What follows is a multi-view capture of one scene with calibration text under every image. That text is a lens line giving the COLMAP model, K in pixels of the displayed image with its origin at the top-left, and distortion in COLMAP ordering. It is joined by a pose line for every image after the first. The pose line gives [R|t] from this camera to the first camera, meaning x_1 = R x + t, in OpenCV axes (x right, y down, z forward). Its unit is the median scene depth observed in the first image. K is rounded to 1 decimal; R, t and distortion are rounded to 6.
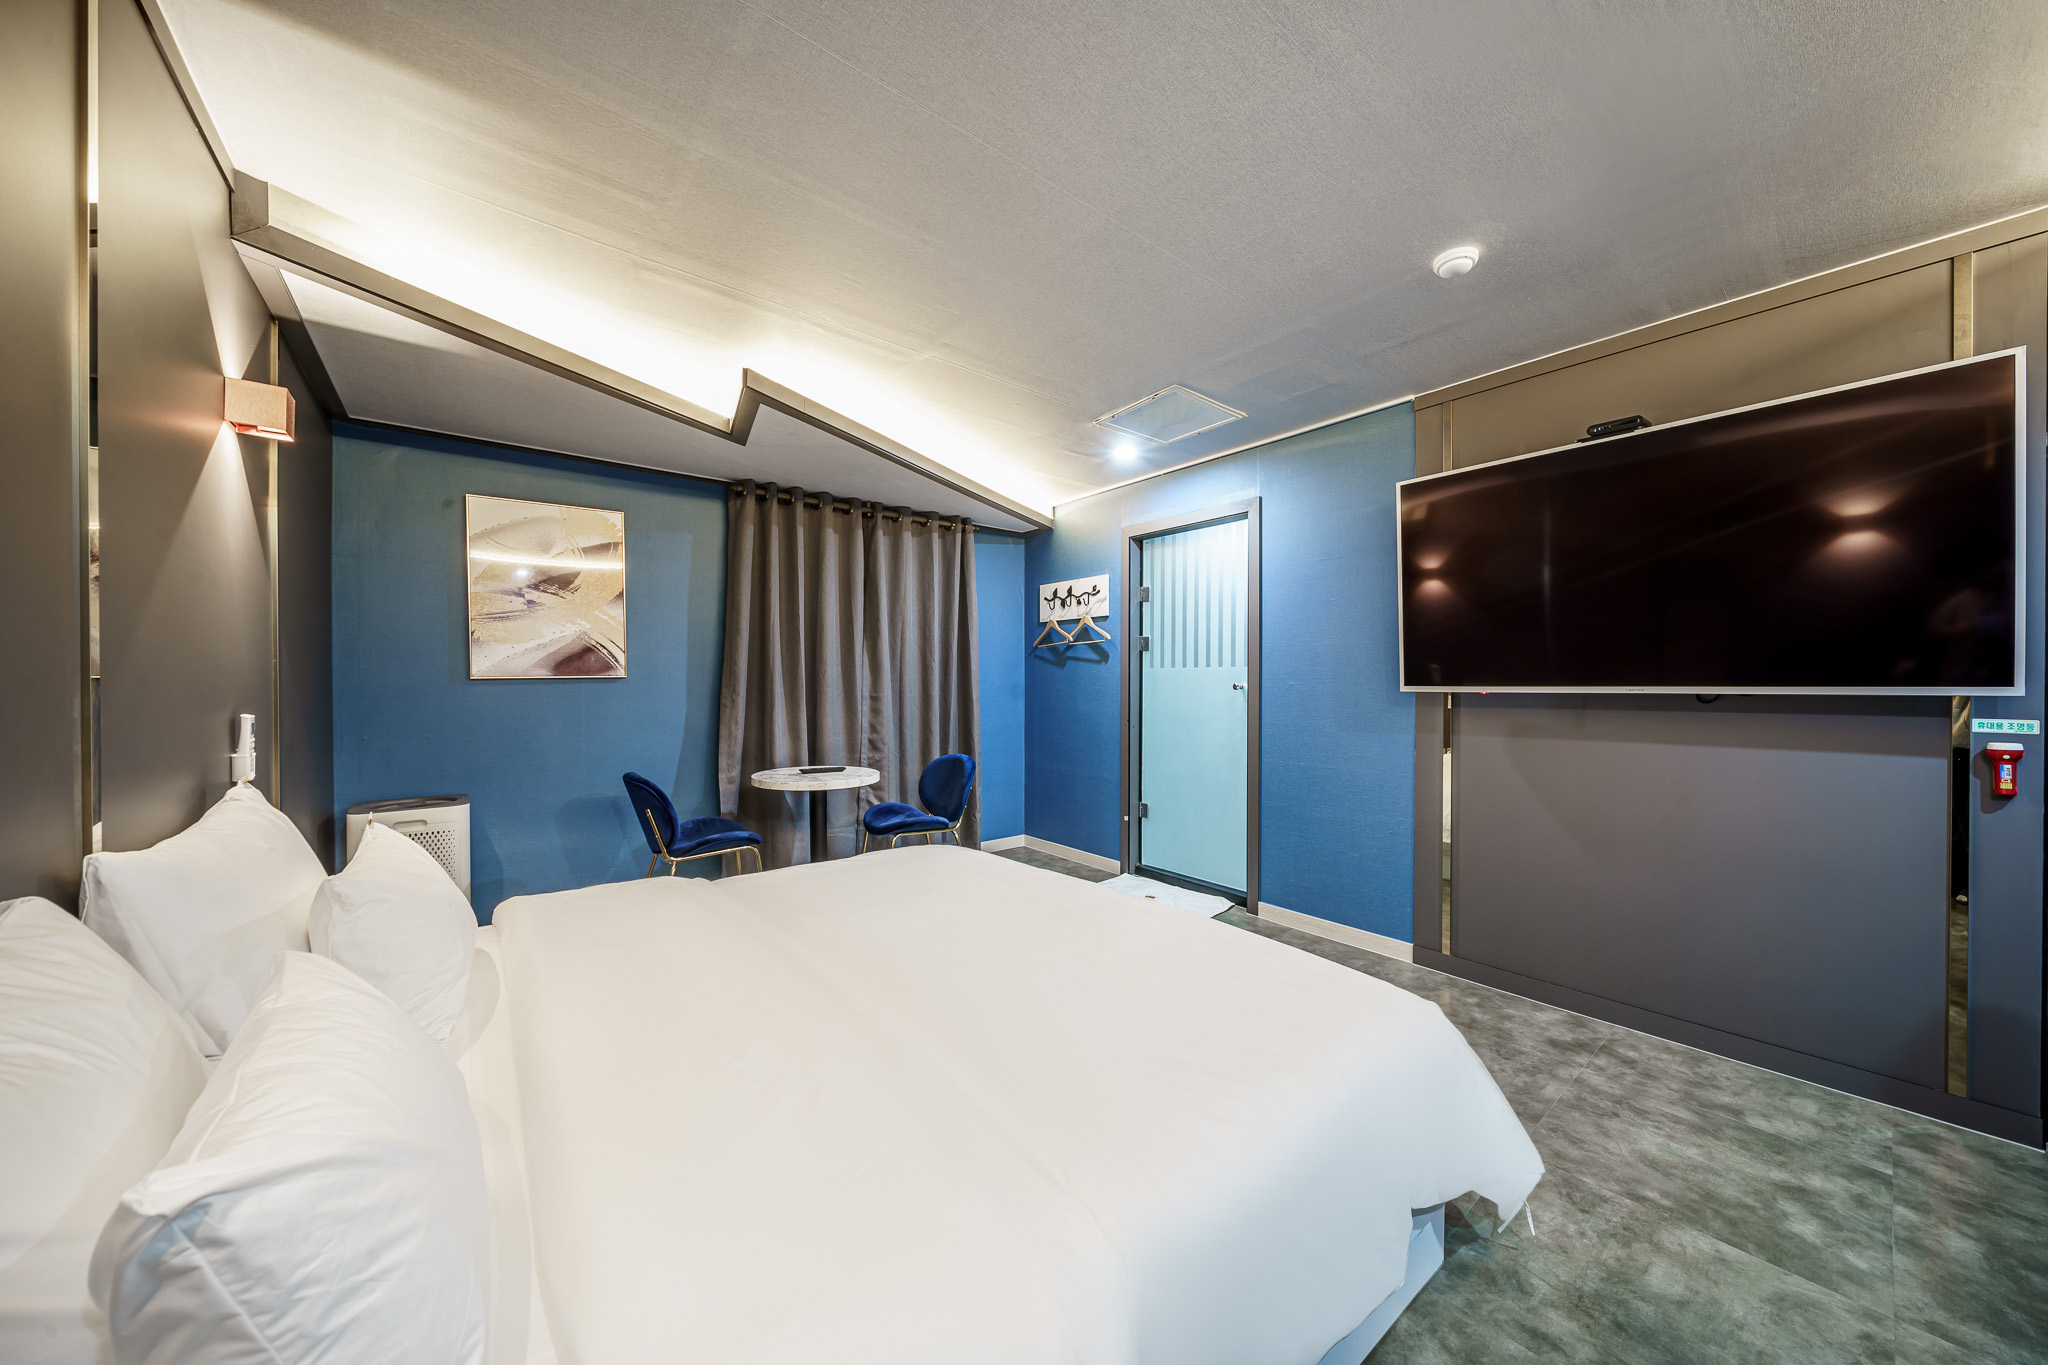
lens RADIAL K [[691.9, 0, 1025.8], [0, 691.9, 681.9], [0, 0, 1]] dist [-0.002325, 0.000249]
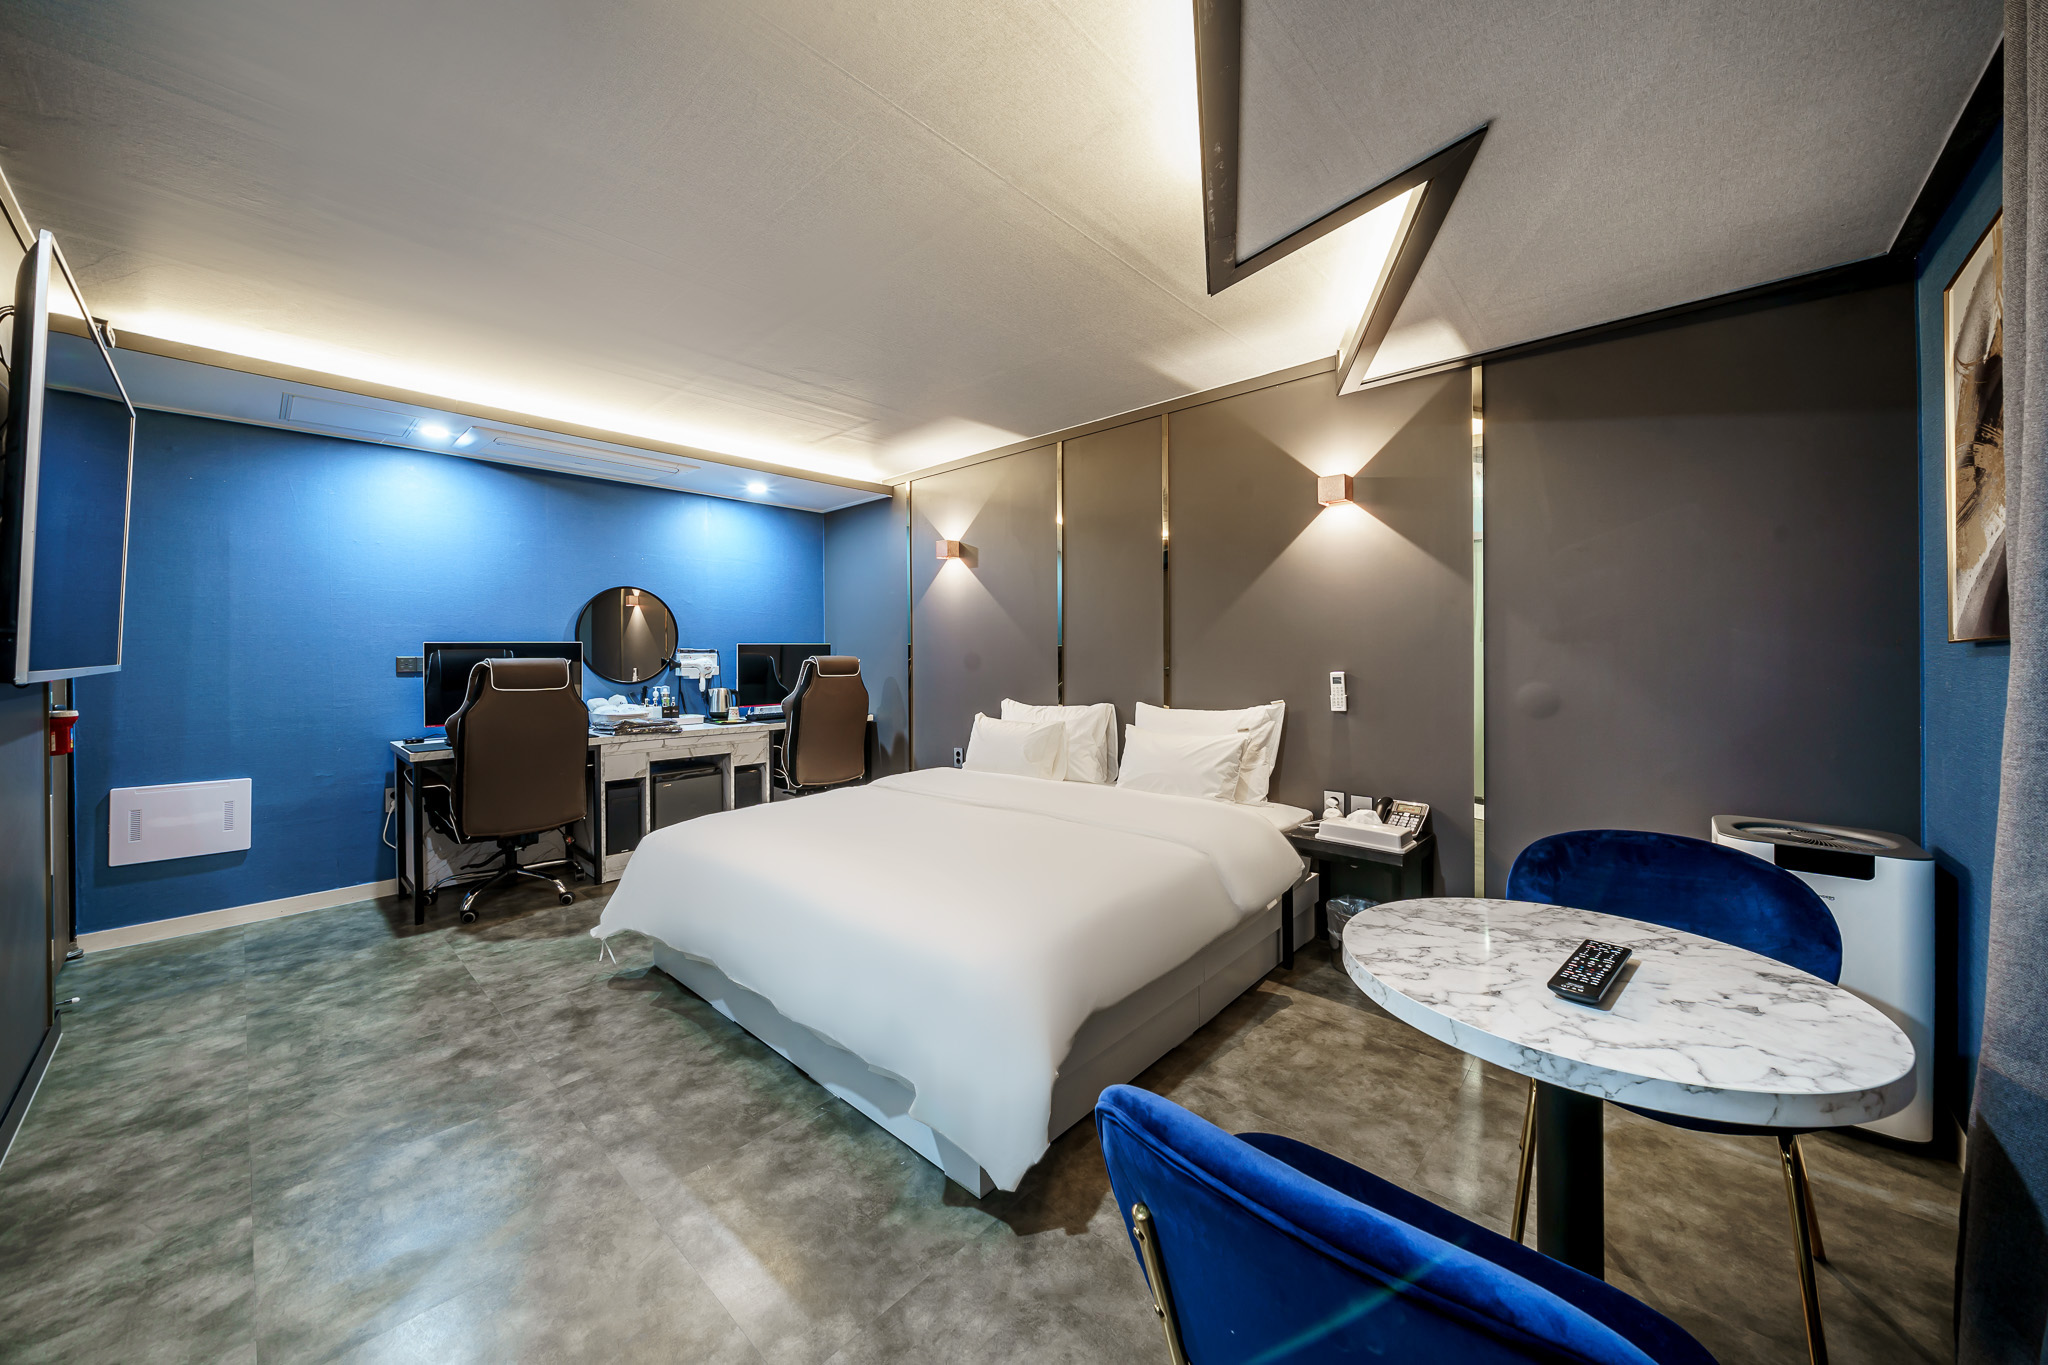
lens RADIAL K [[691.9, 0, 1008.1], [0, 691.9, 658.0], [0, 0, 1]] dist [-0.002325, 0.000249]
pose [[-0.984182, 0.011200, -0.176807, -0.009218], [0.010301, 0.999929, 0.006002, 0.001247], [0.176862, 0.004086, -0.984227, 1.341499]]
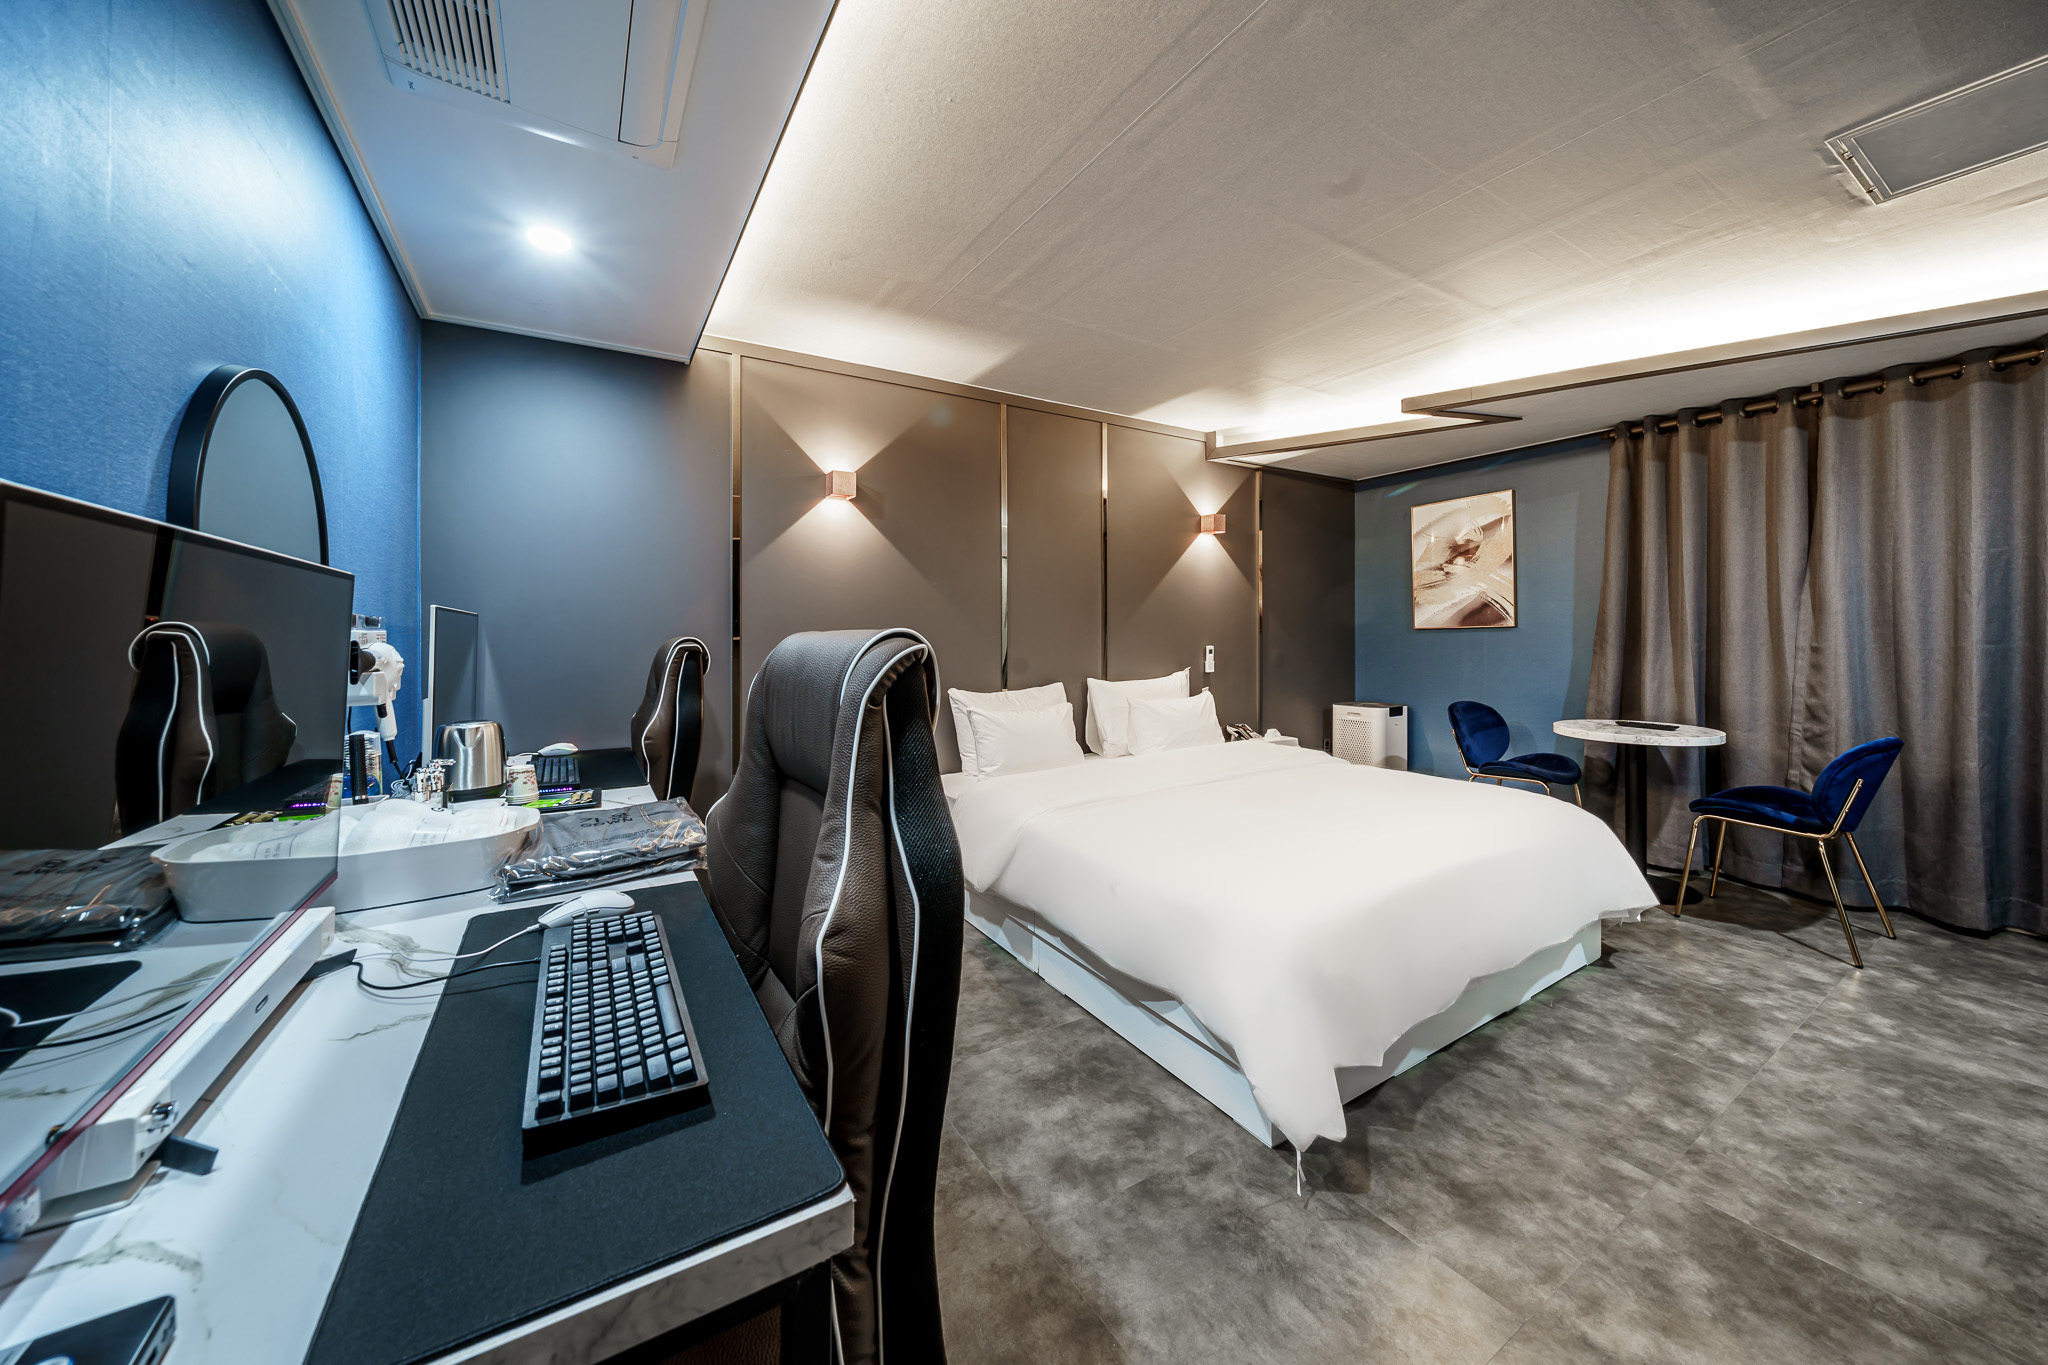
lens RADIAL K [[691.9, 0, 1007.6], [0, 691.9, 635.5], [0, 0, 1]] dist [-0.002325, 0.000249]
pose [[-0.124610, 0.000555, -0.992206, 0.792956], [0.002977, 0.999996, 0.000186, 0.007071], [0.992201, -0.002931, -0.124611, 0.302806]]
